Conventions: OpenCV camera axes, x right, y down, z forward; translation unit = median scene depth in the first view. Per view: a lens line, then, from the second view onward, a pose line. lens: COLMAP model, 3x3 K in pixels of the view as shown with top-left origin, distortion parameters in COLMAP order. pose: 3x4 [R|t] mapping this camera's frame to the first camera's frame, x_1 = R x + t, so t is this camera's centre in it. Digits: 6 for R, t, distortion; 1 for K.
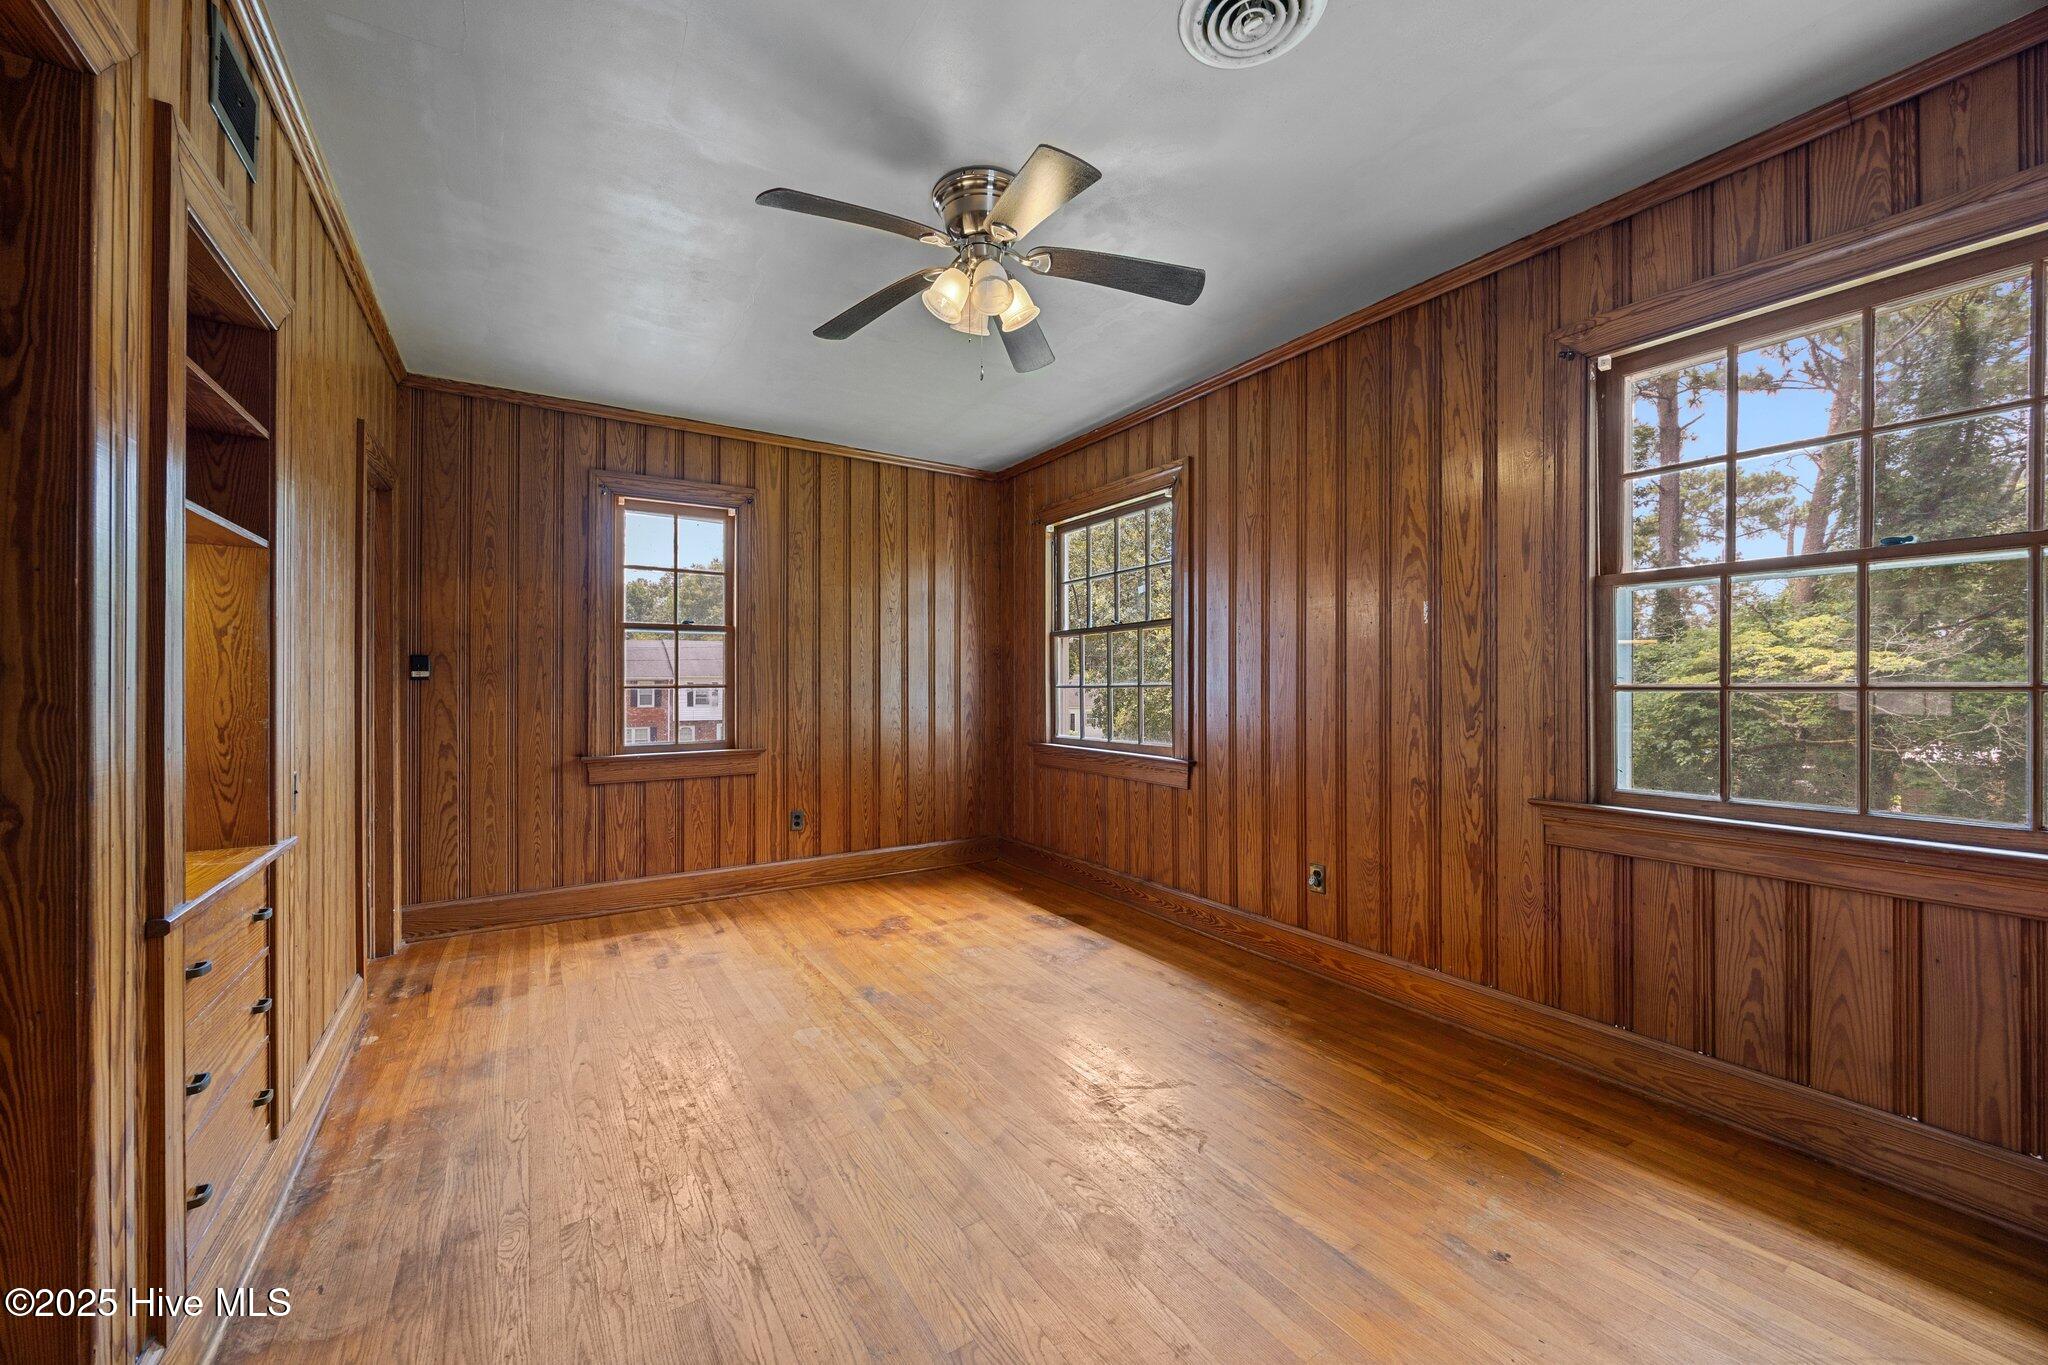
lens RADIAL K [[782.7, 0, 1028.8], [0, 782.7, 686.7], [0, 0, 1]] dist [-0.001080, 0.000072]
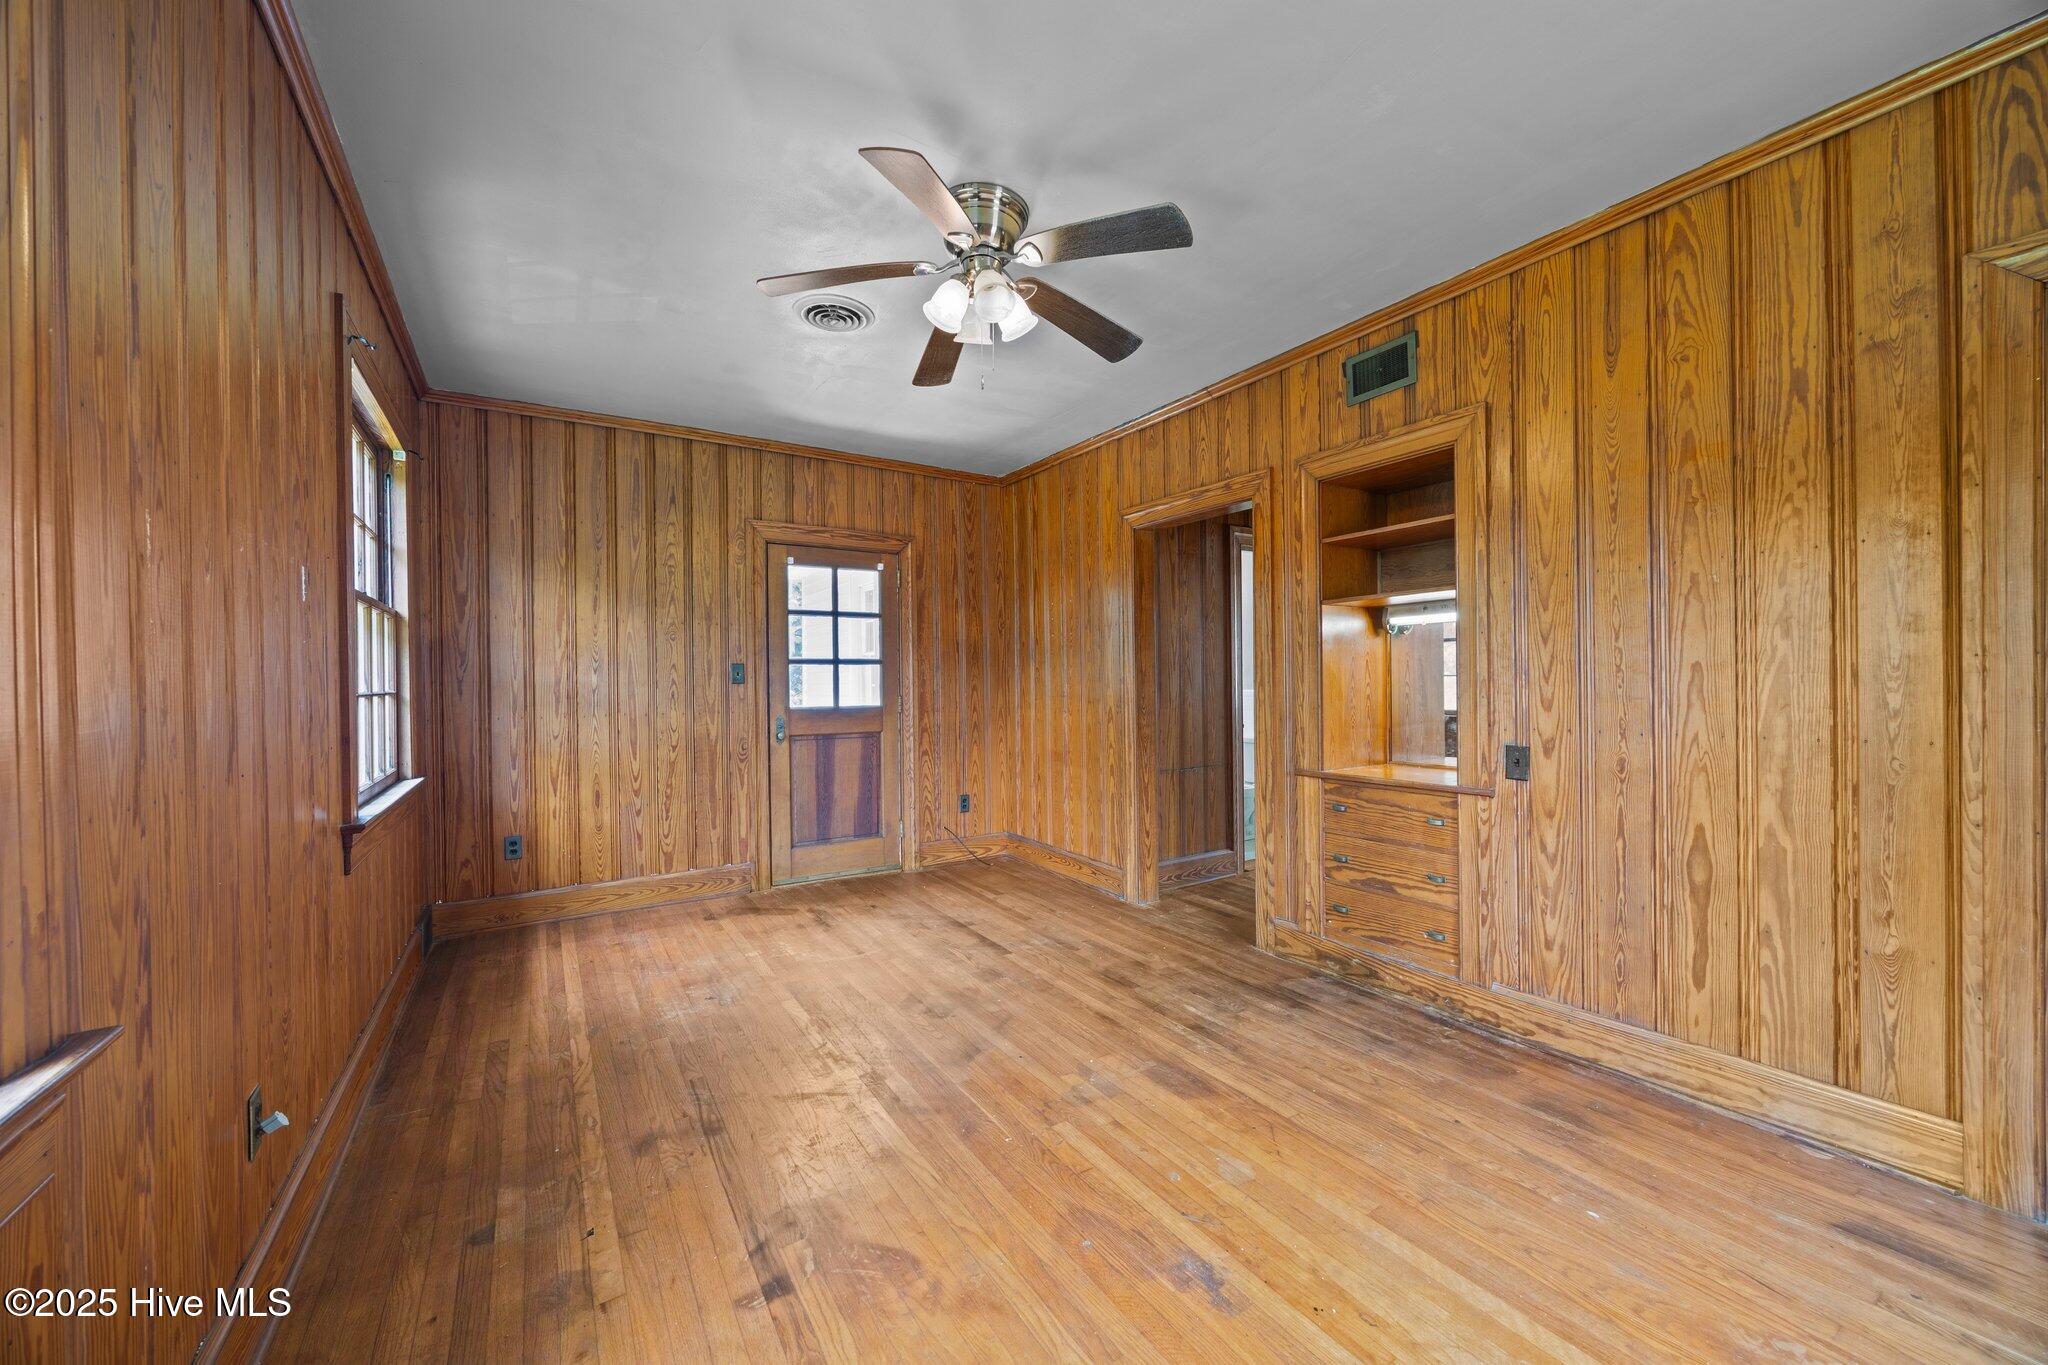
lens RADIAL K [[782.7, 0, 1028.8], [0, 782.7, 686.7], [0, 0, 1]] dist [-0.001080, 0.000072]
pose [[-0.999839, 0.015770, 0.008609, -0.129256], [0.015850, 0.999830, 0.009384, -0.010781], [-0.008459, 0.009519, -0.999919, 2.067473]]
